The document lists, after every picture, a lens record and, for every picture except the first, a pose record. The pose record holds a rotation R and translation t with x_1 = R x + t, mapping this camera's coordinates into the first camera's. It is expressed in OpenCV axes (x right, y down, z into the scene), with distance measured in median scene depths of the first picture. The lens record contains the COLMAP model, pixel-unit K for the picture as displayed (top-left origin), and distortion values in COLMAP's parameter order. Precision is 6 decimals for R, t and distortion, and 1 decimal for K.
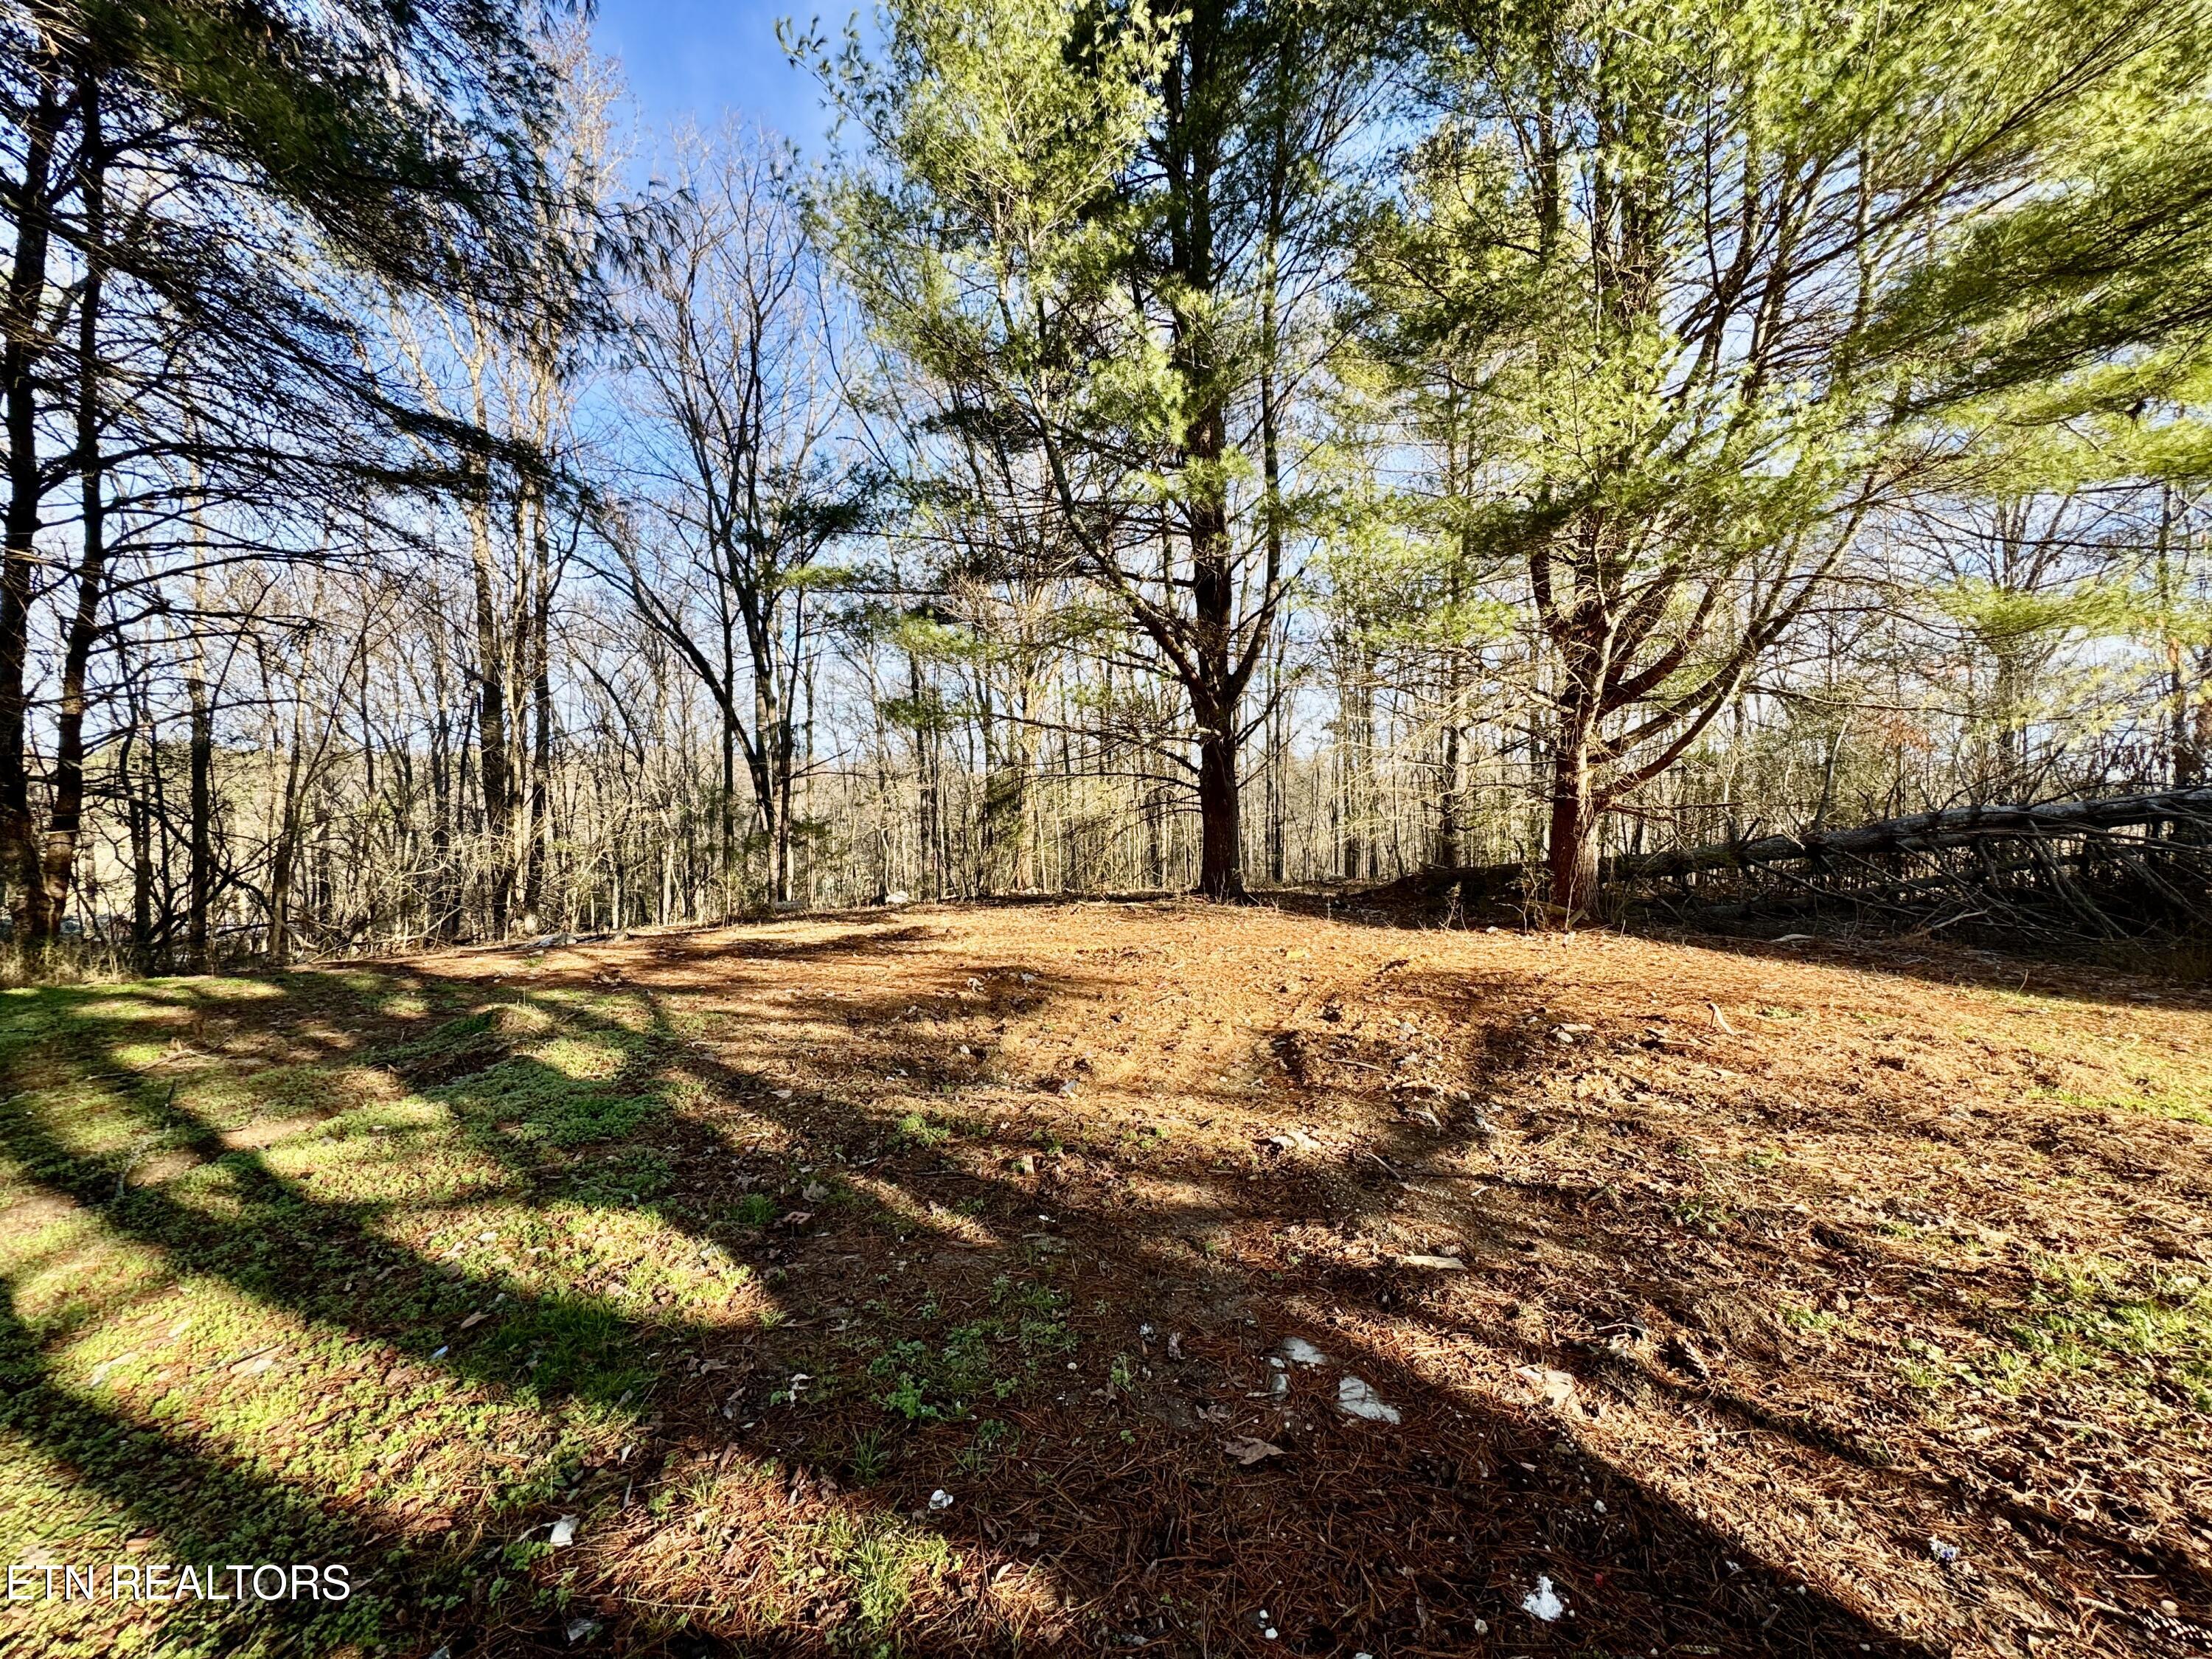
lens RADIAL K [[890.8, 0, 1109.3], [0, 890.8, 828.4], [0, 0, 1]] dist [-0.000337, 0.000341]
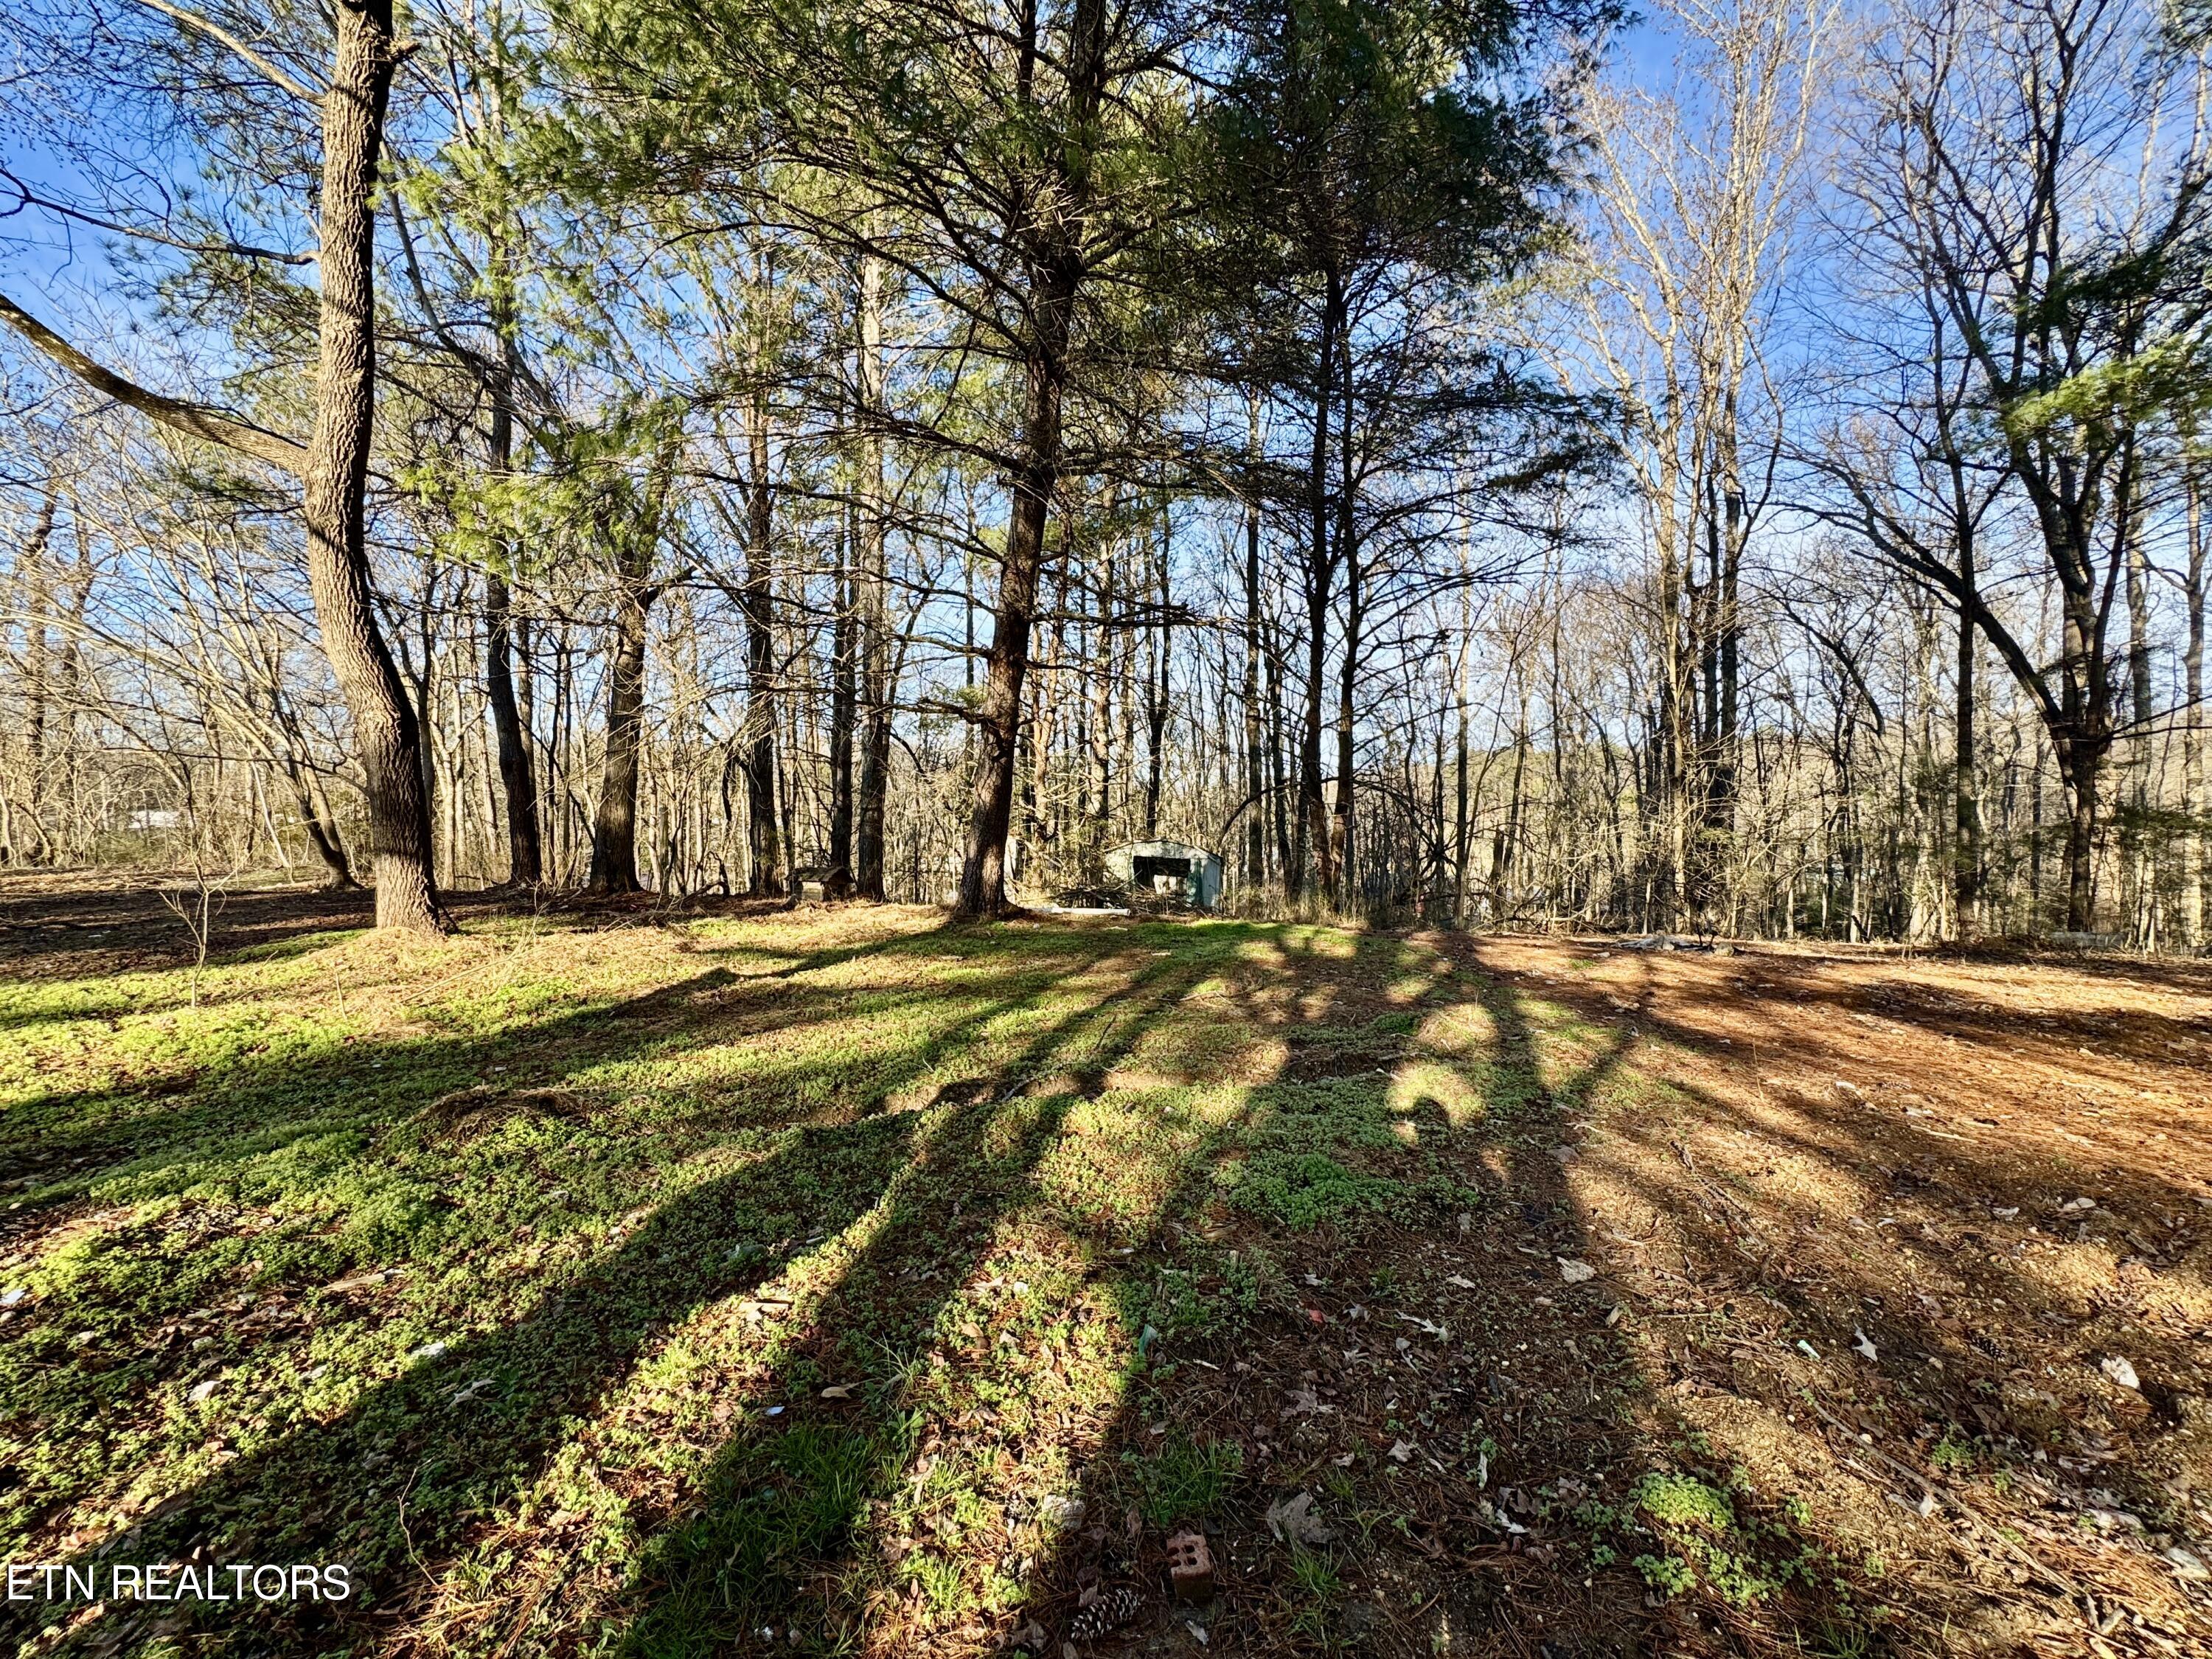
lens RADIAL K [[890.8, 0, 1109.3], [0, 890.8, 828.4], [0, 0, 1]] dist [-0.000337, 0.000341]
pose [[0.312118, 0.012506, -0.949961, 0.021601], [-0.006370, 0.999918, 0.011071, 0.001435], [0.950022, 0.002596, 0.312173, 0.135322]]
